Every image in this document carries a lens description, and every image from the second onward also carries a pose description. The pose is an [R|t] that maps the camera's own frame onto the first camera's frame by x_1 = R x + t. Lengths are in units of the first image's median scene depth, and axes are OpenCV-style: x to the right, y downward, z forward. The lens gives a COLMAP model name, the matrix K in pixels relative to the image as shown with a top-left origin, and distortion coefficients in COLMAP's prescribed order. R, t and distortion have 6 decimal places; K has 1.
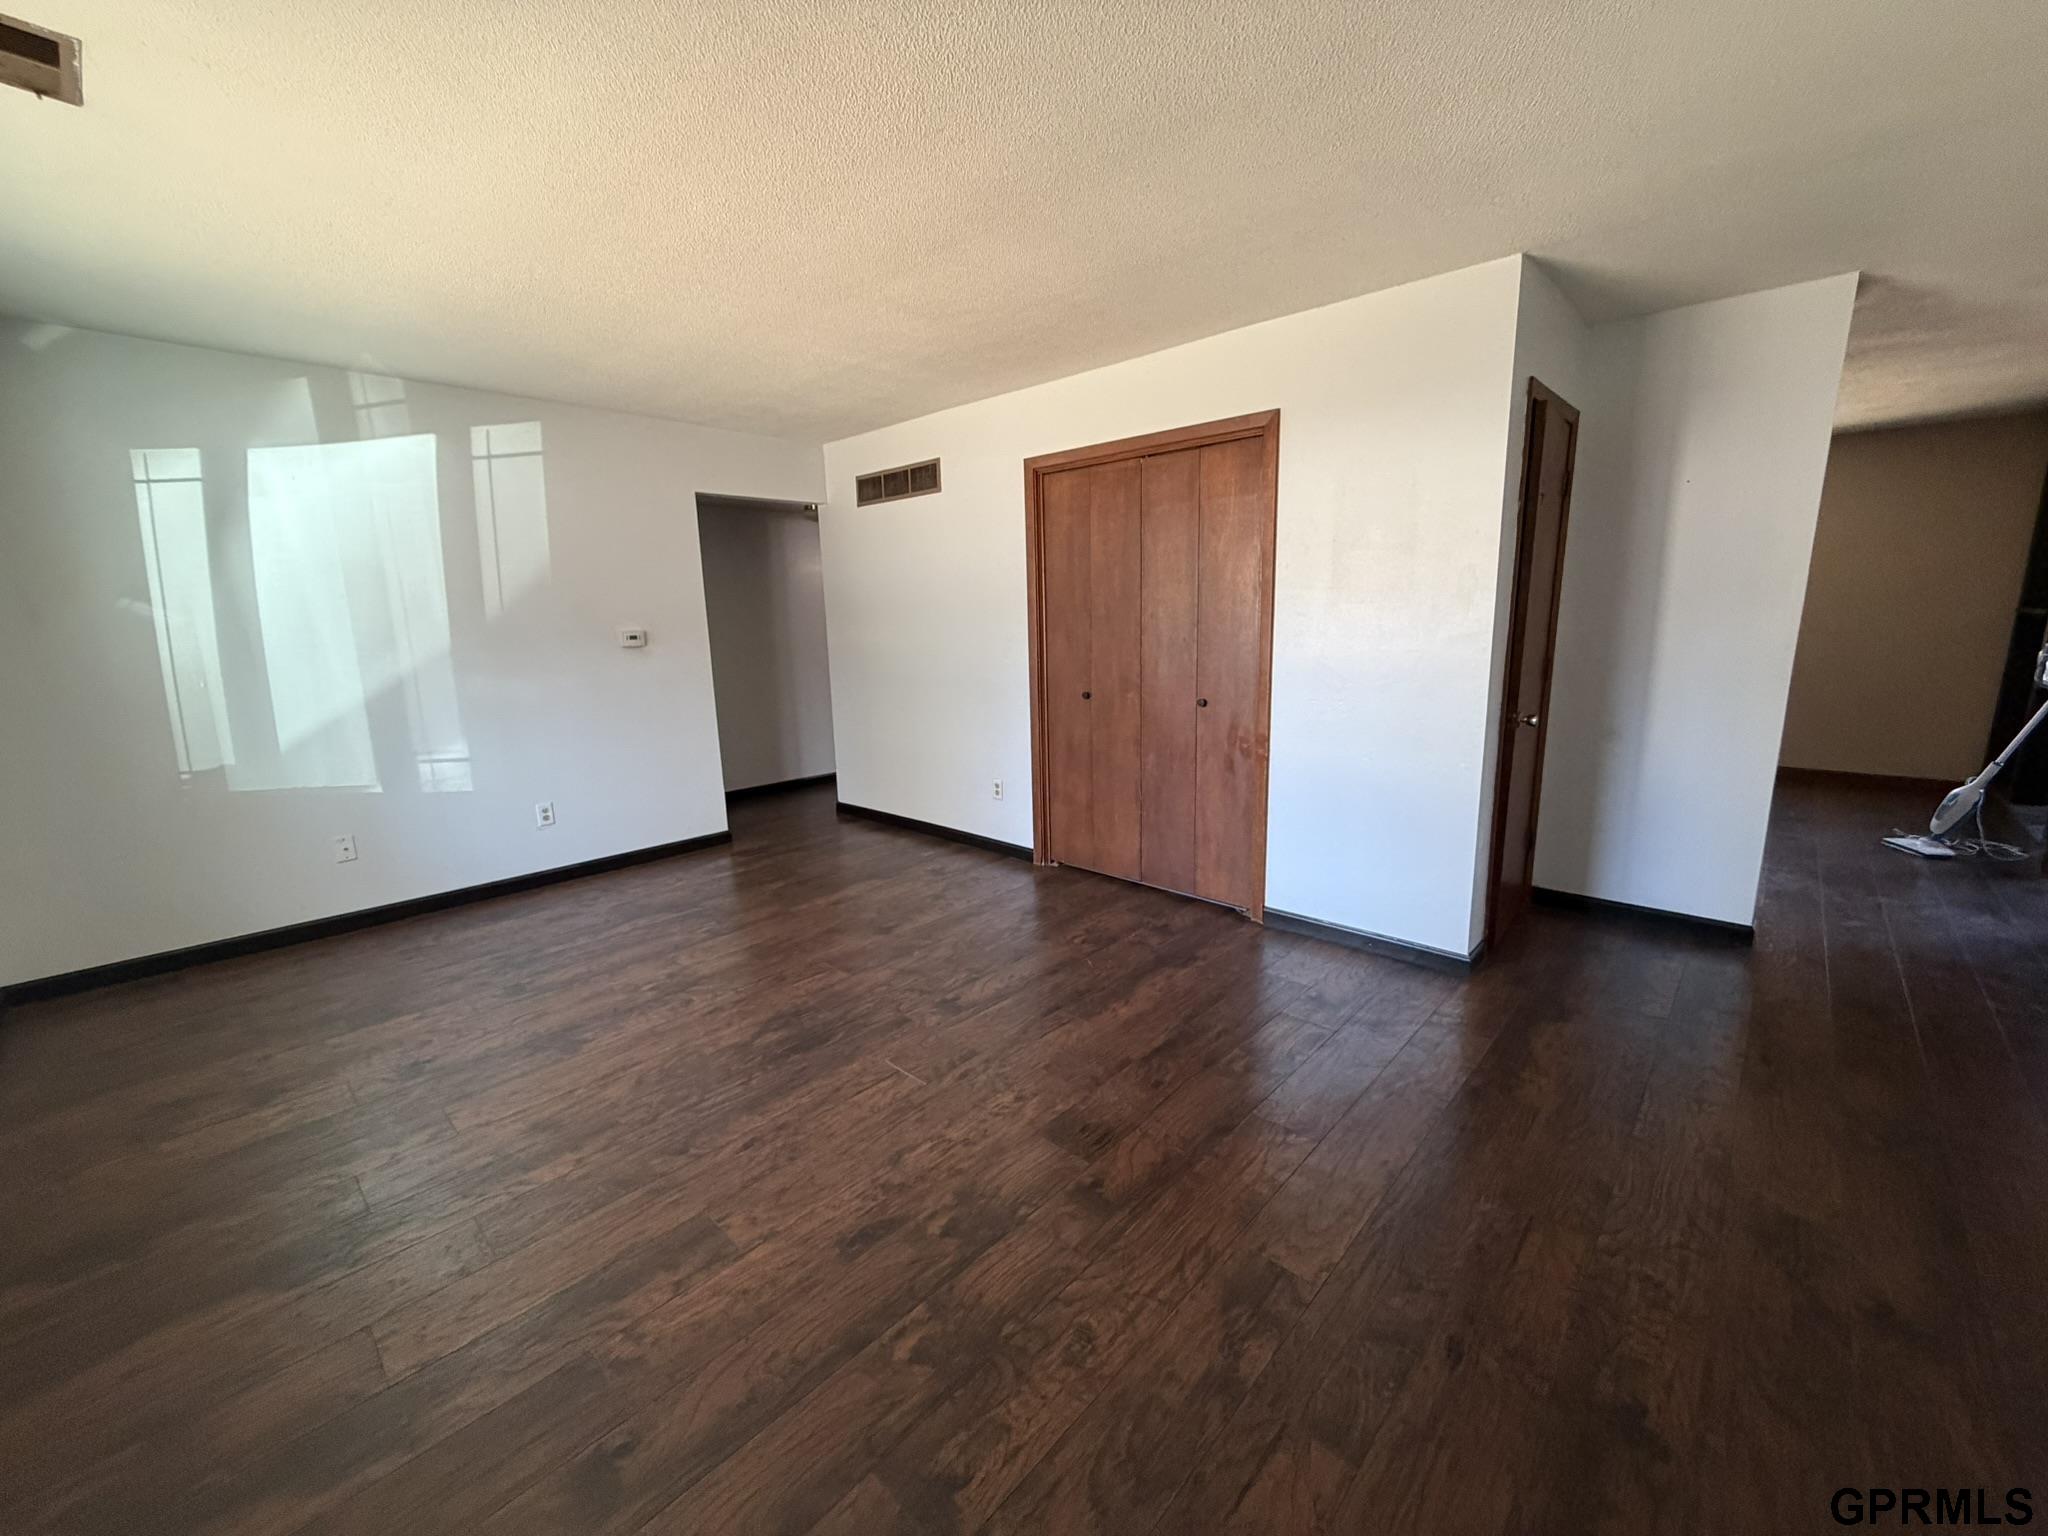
lens RADIAL K [[807.2, 0, 1021.4], [0, 807.2, 767.0], [0, 0, 1]] dist [-0.001219, 0.000076]
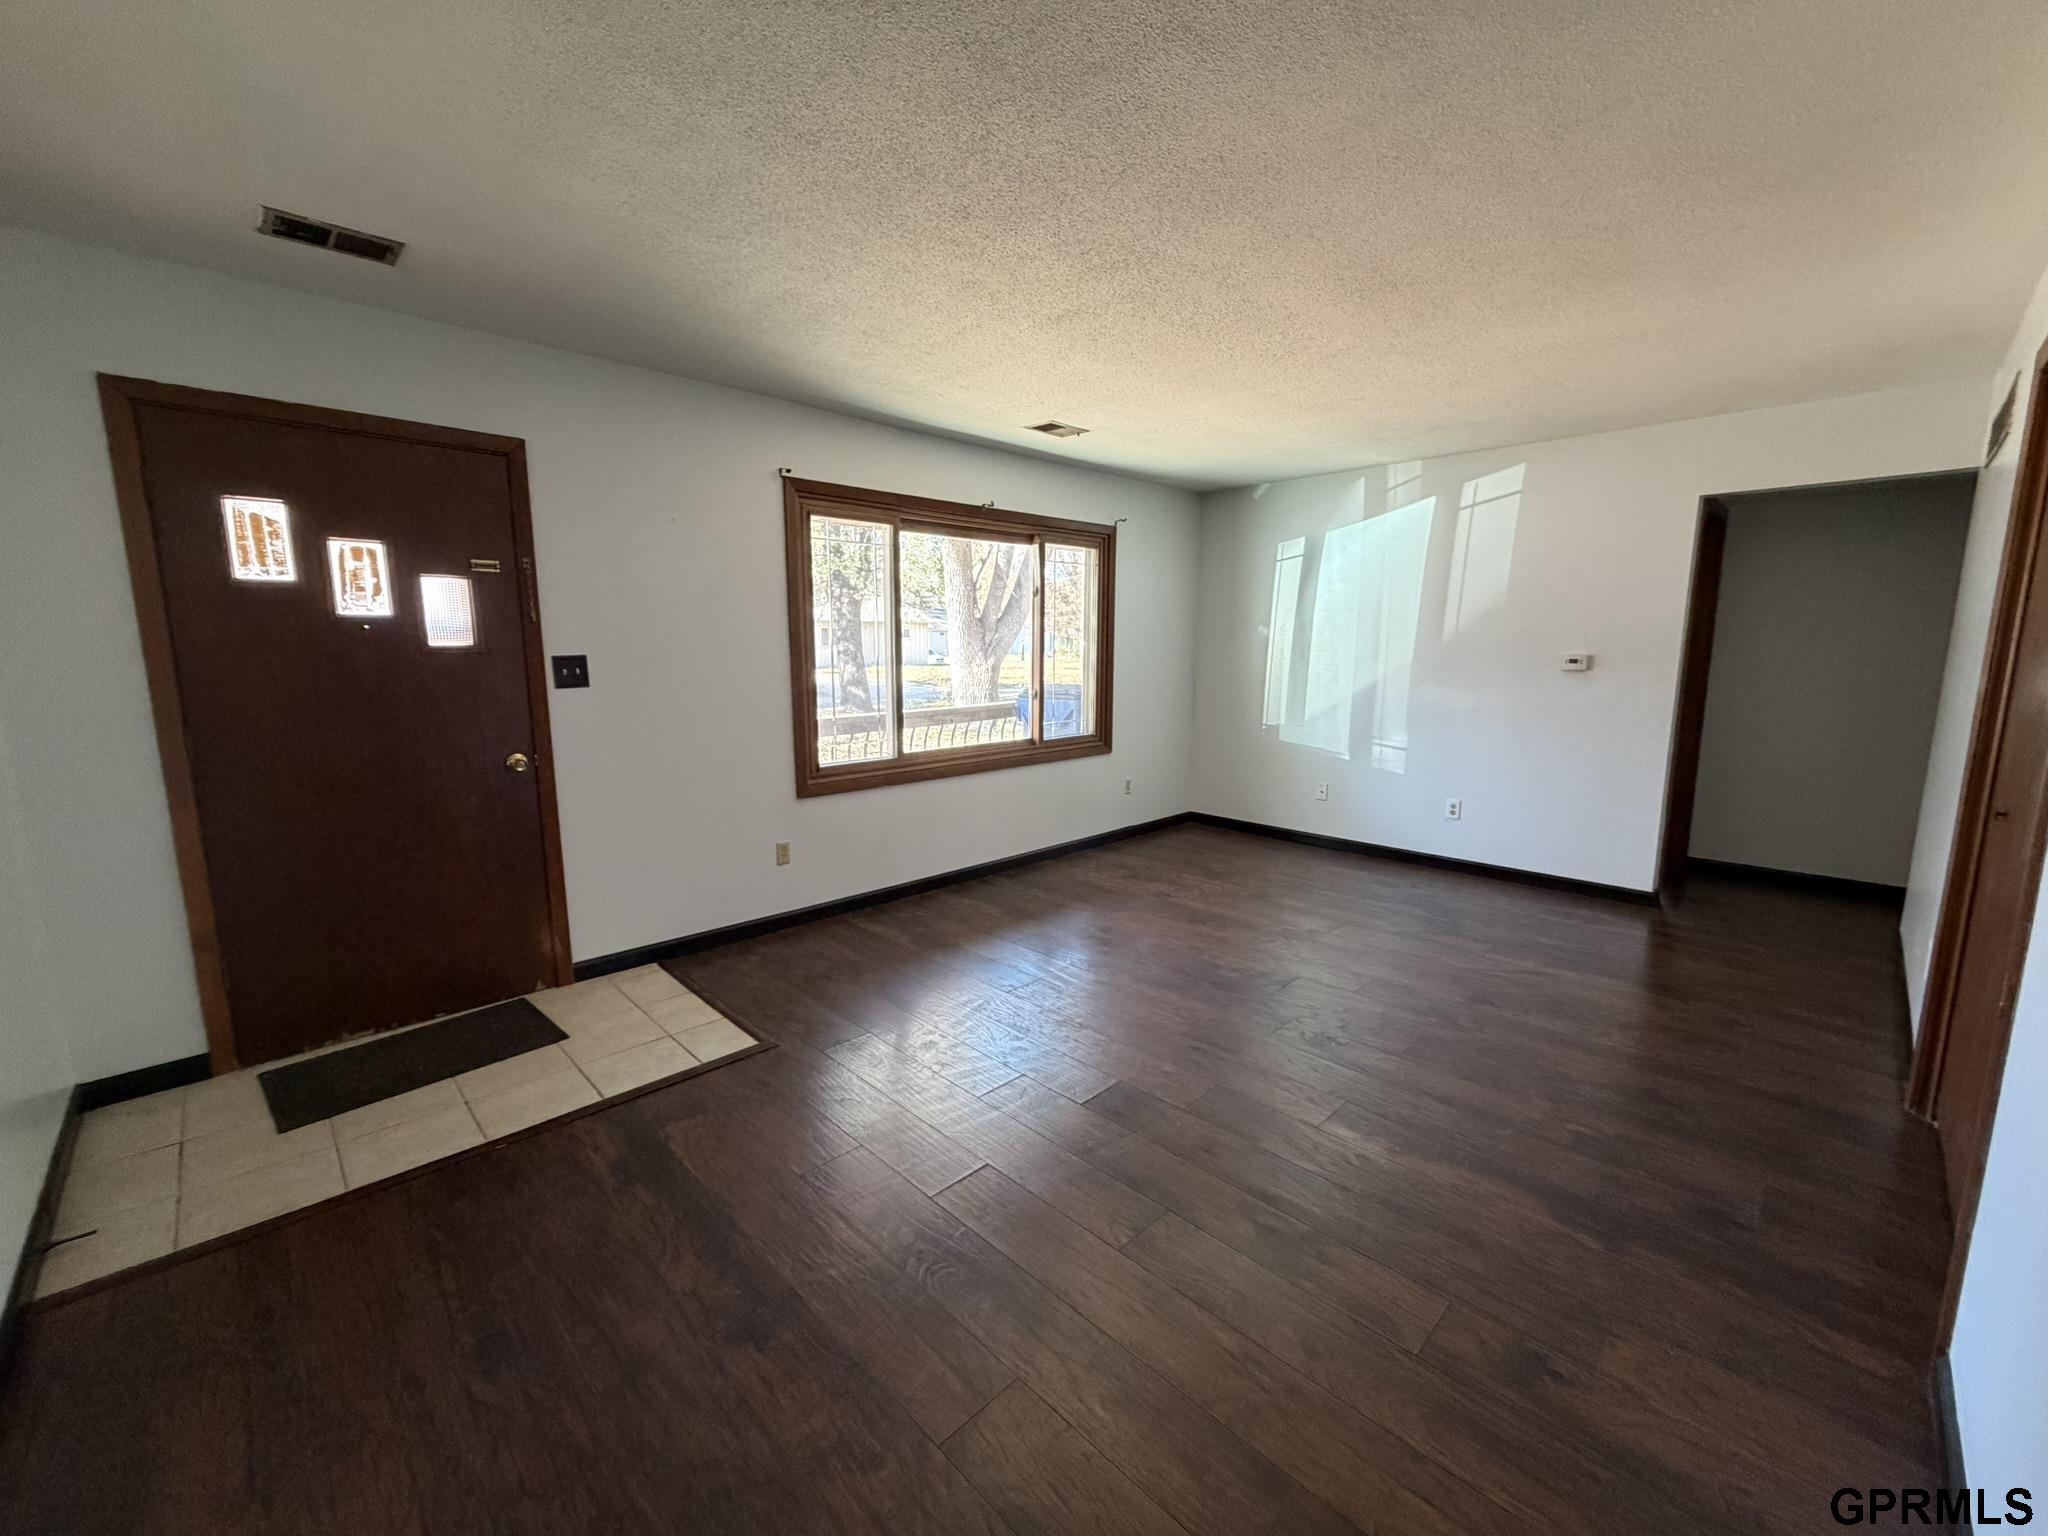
lens RADIAL K [[807.2, 0, 1021.0], [0, 807.2, 766.7], [0, 0, 1]] dist [-0.001219, 0.000076]
pose [[-0.039482, 0.171036, -0.984473, 0.643292], [-0.186798, 0.966609, 0.175424, -0.100256], [0.981605, 0.190824, -0.006215, 0.449106]]
